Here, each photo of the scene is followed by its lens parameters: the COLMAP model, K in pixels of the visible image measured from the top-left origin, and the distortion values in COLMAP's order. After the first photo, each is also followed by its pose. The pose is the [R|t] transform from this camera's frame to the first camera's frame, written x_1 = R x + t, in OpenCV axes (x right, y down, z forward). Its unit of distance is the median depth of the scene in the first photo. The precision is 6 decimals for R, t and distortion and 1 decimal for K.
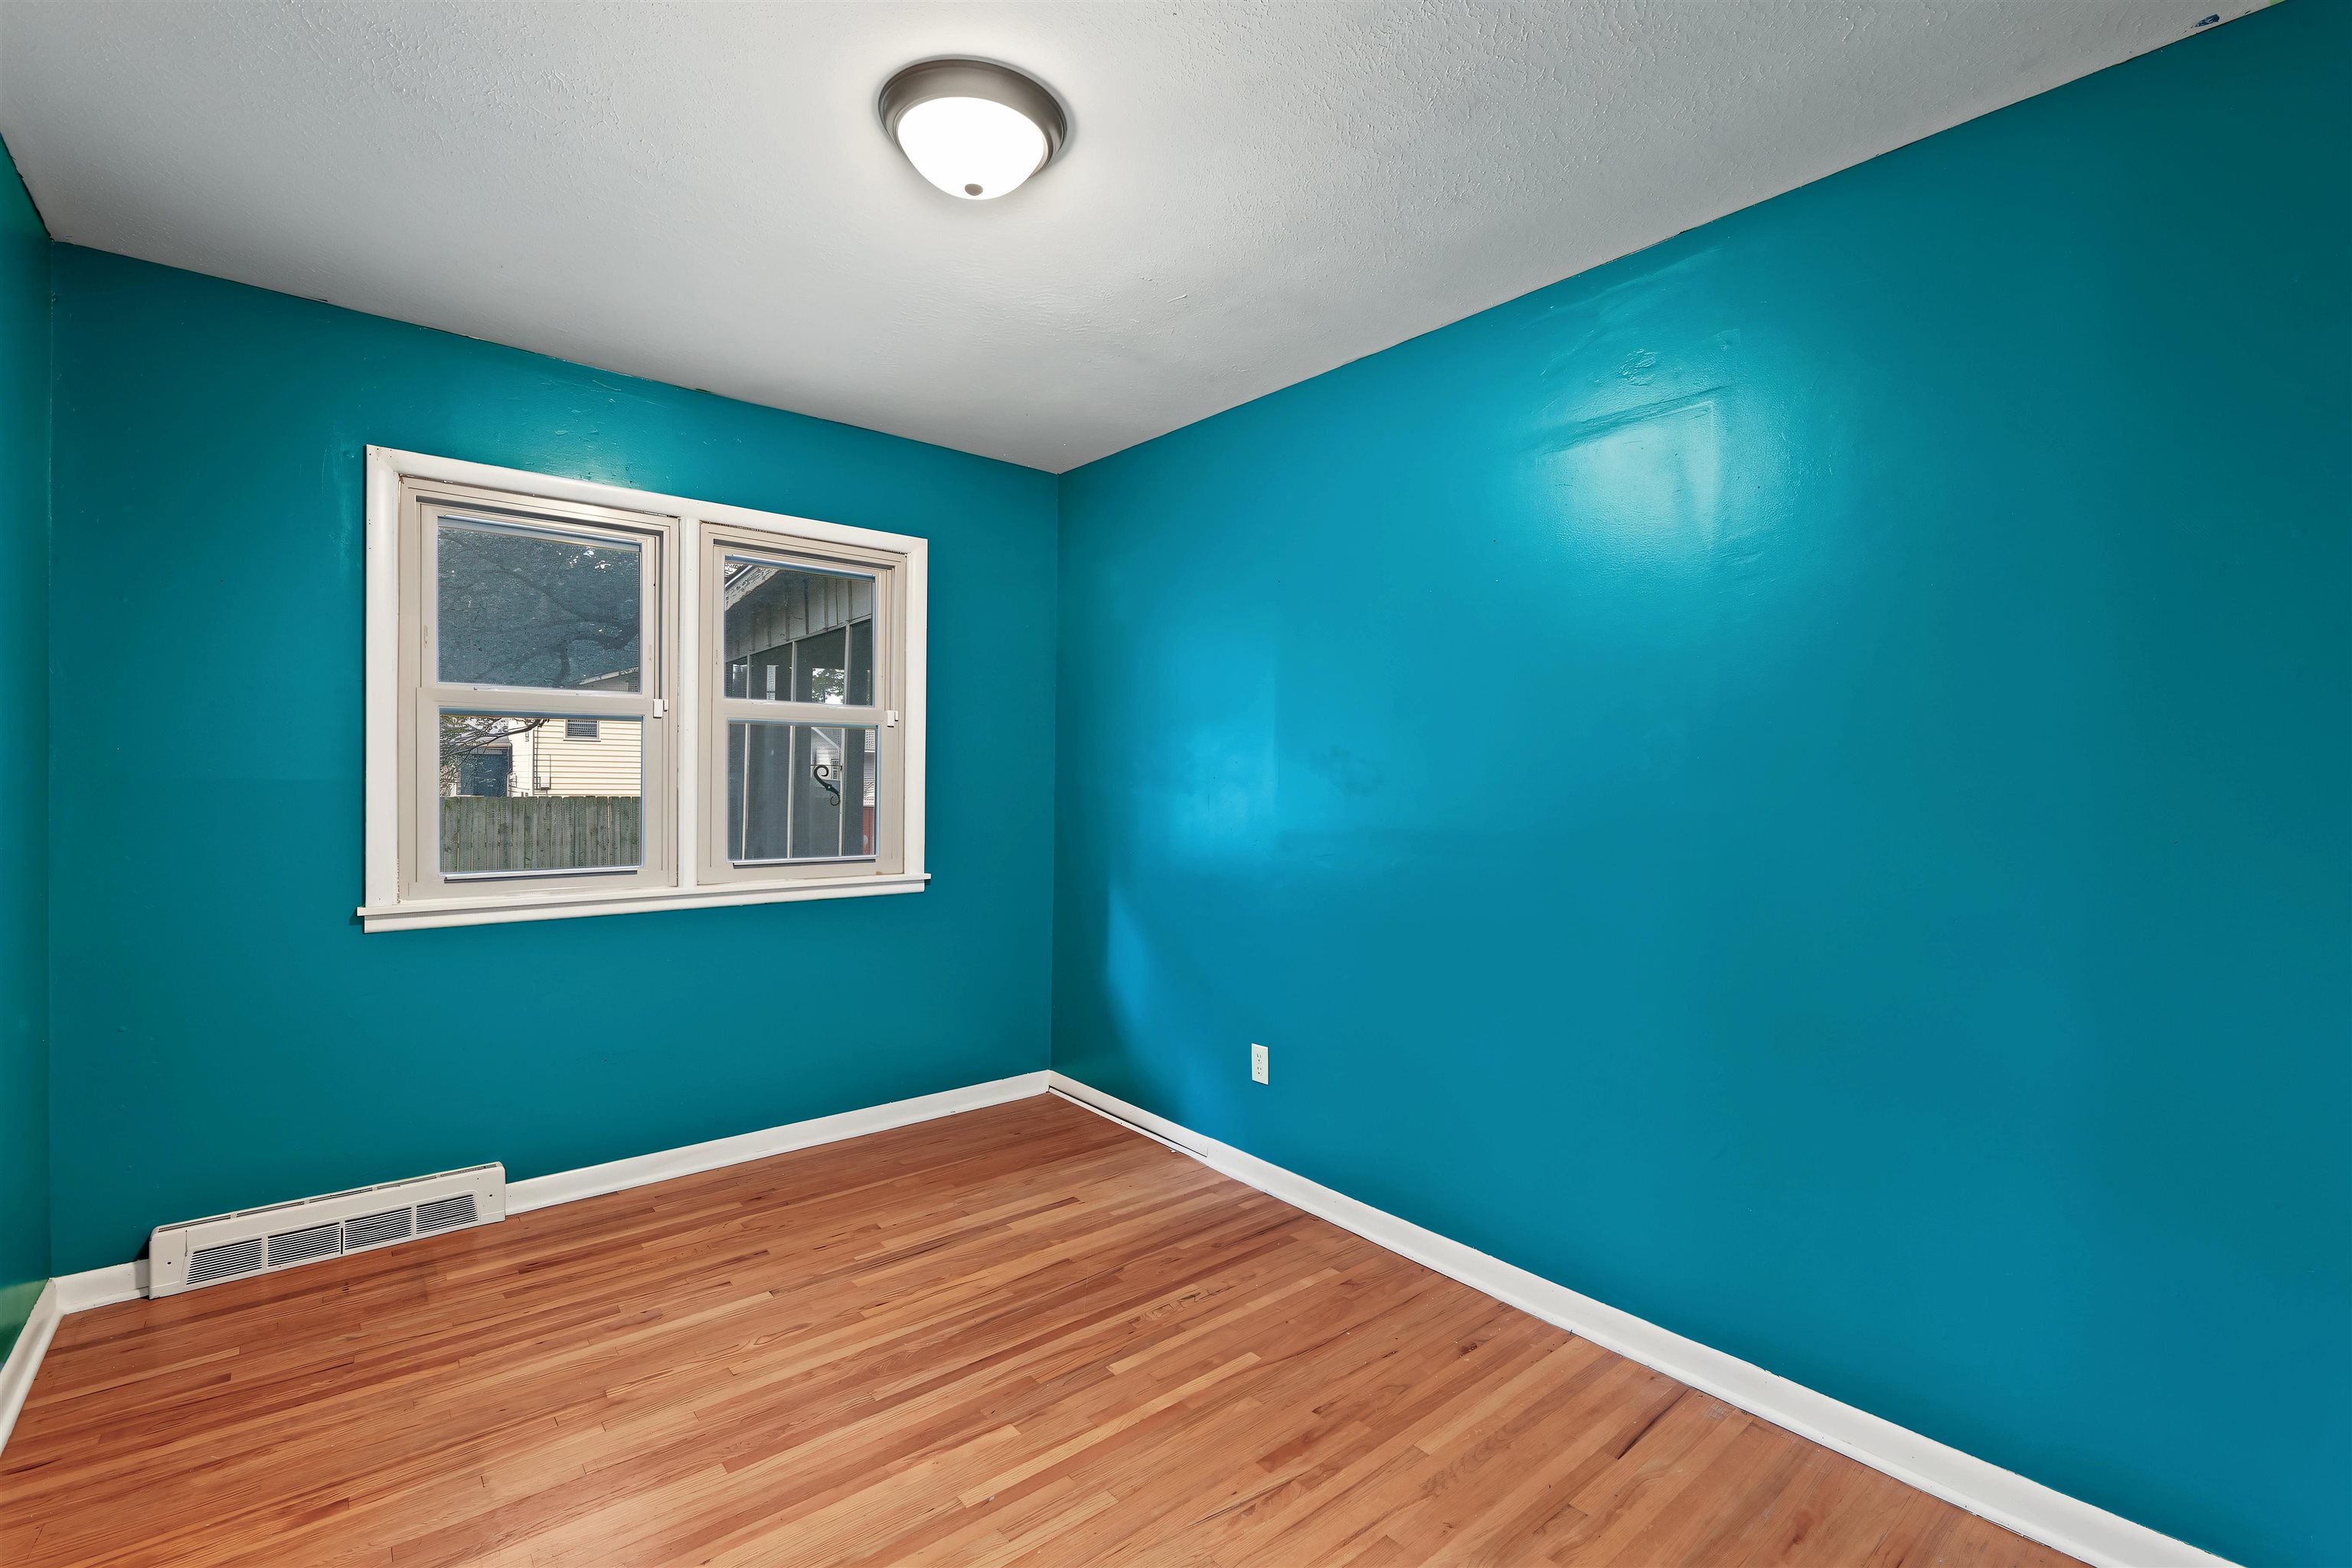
lens RADIAL K [[1026.1, 0, 1183.1], [0, 1026.1, 786.1], [0, 0, 1]] dist [-0.001805, -0.001411]
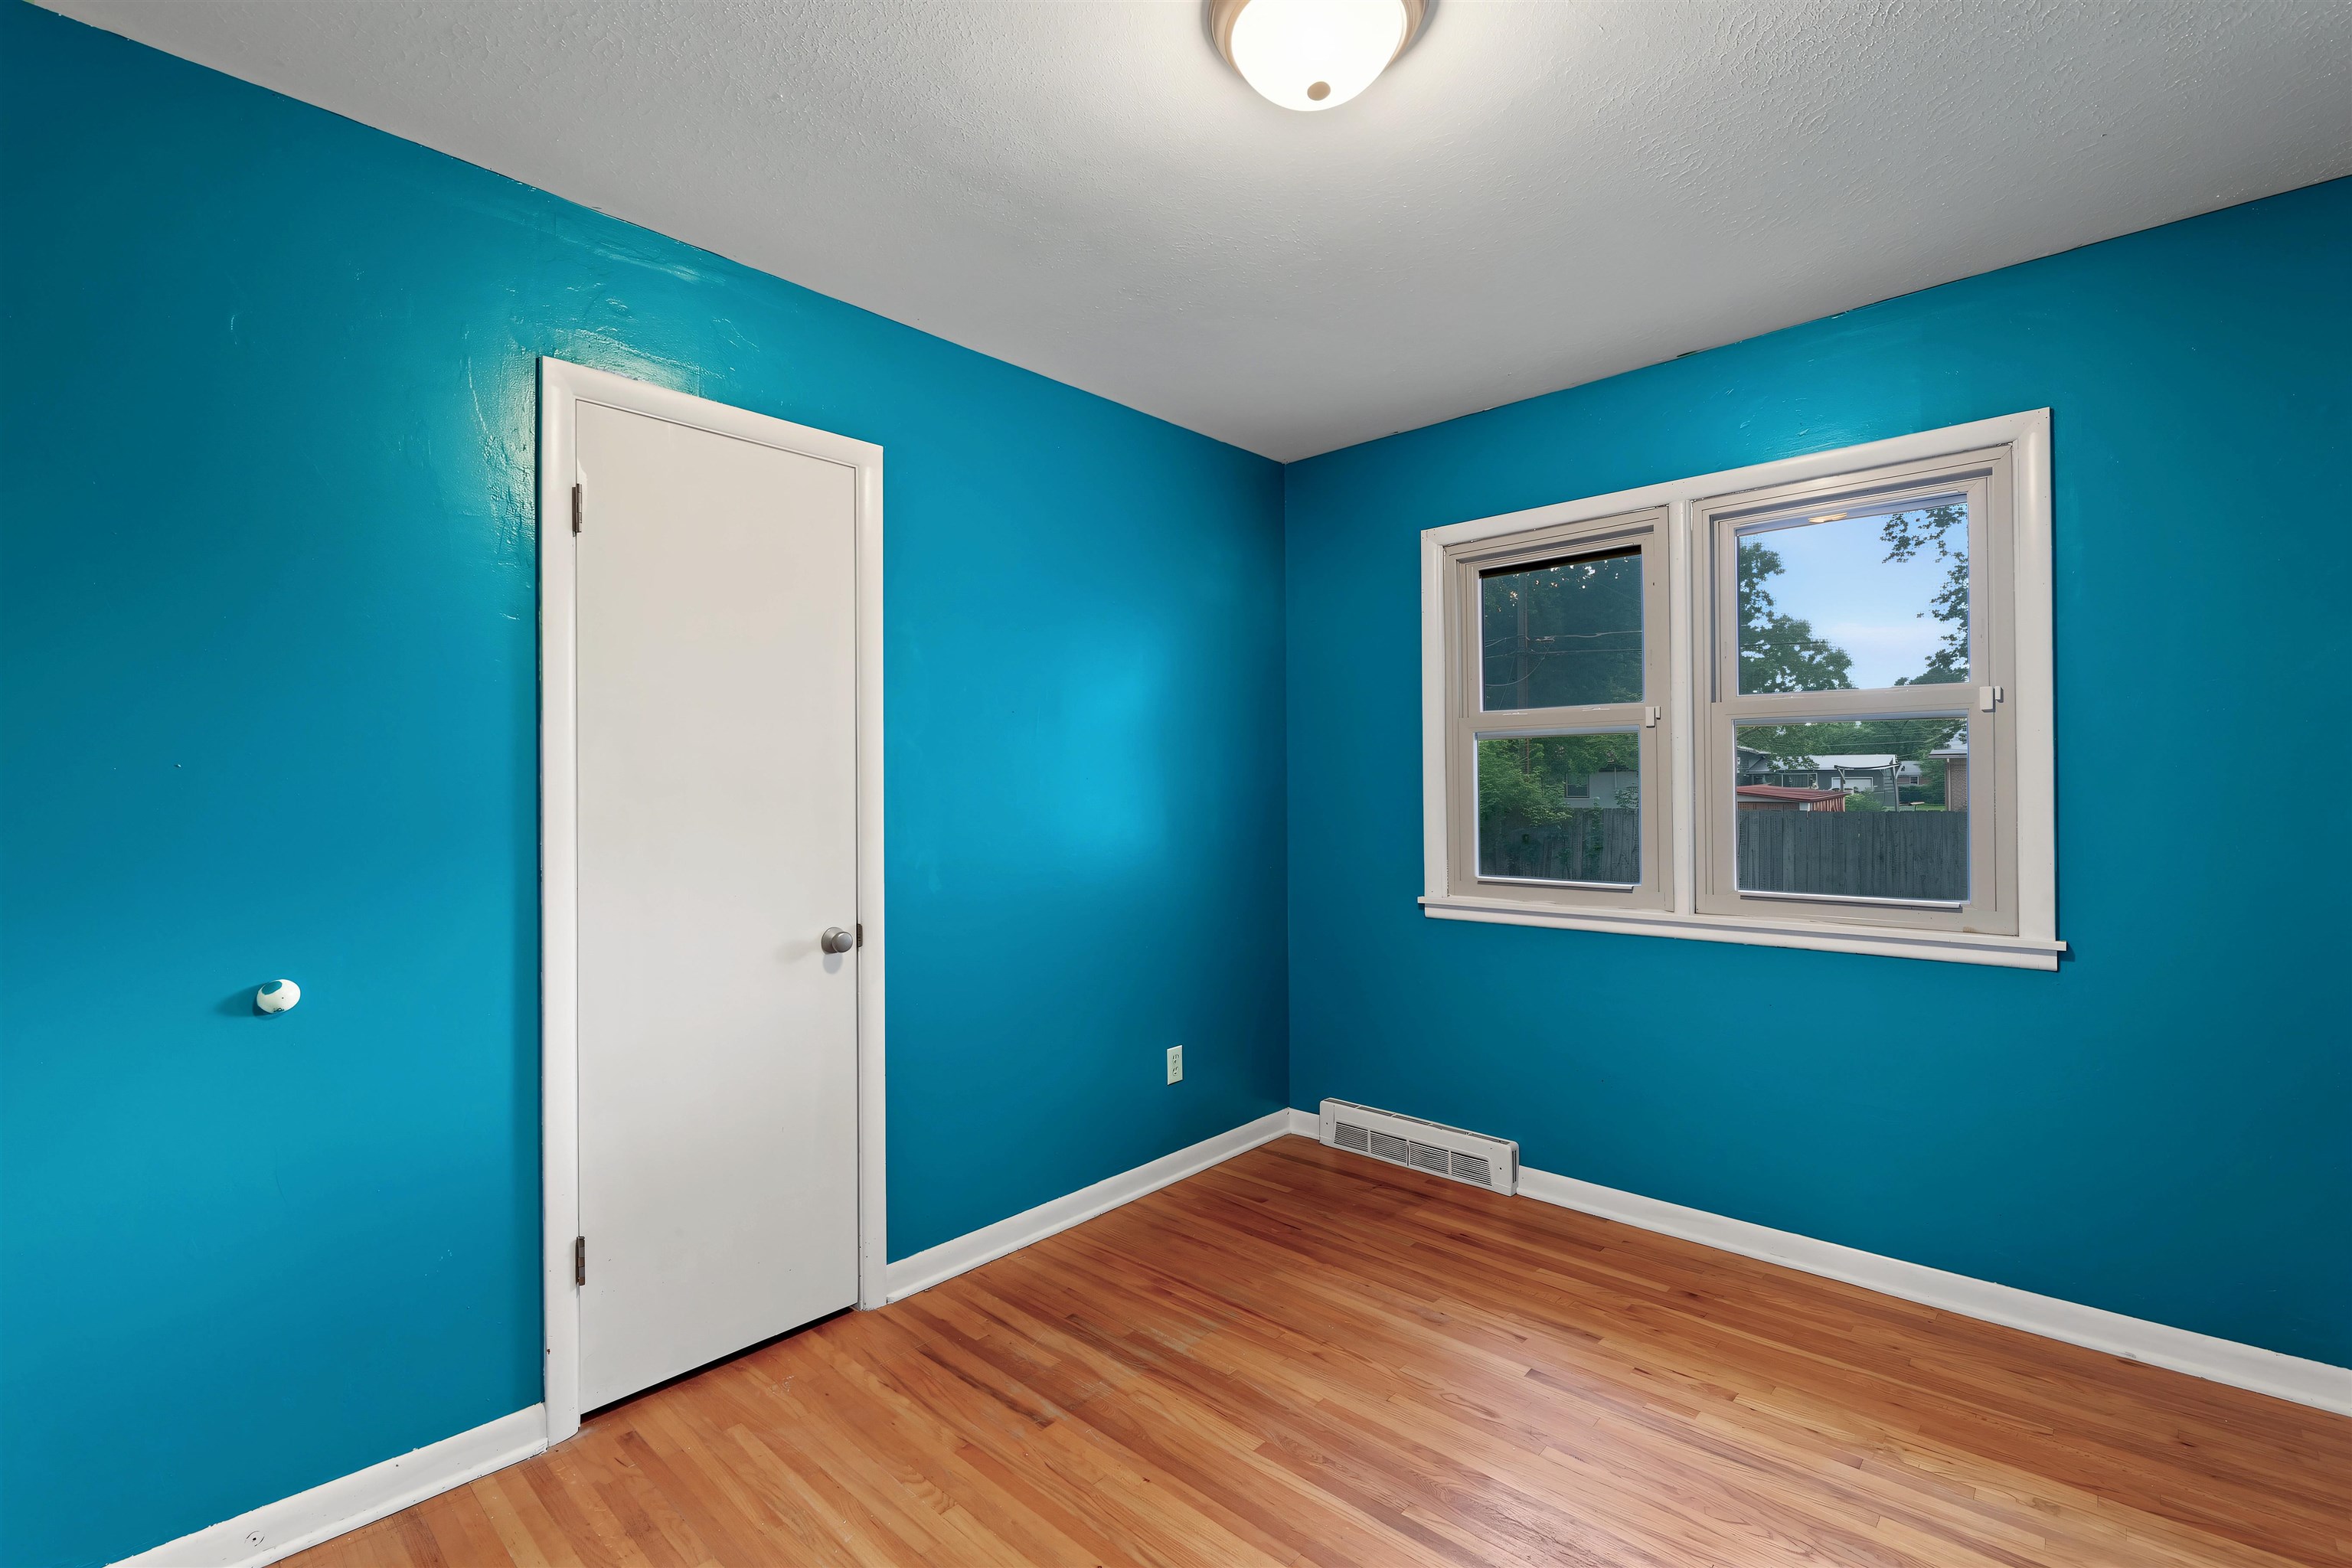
lens RADIAL K [[1026.1, 0, 1167.7], [0, 1026.1, 781.1], [0, 0, 1]] dist [-0.001805, -0.001411]
pose [[0.120932, -0.017820, -0.992501, 0.401428], [0.000035, 0.999839, -0.017948, -0.001060], [0.992661, 0.002135, 0.120913, 0.516571]]
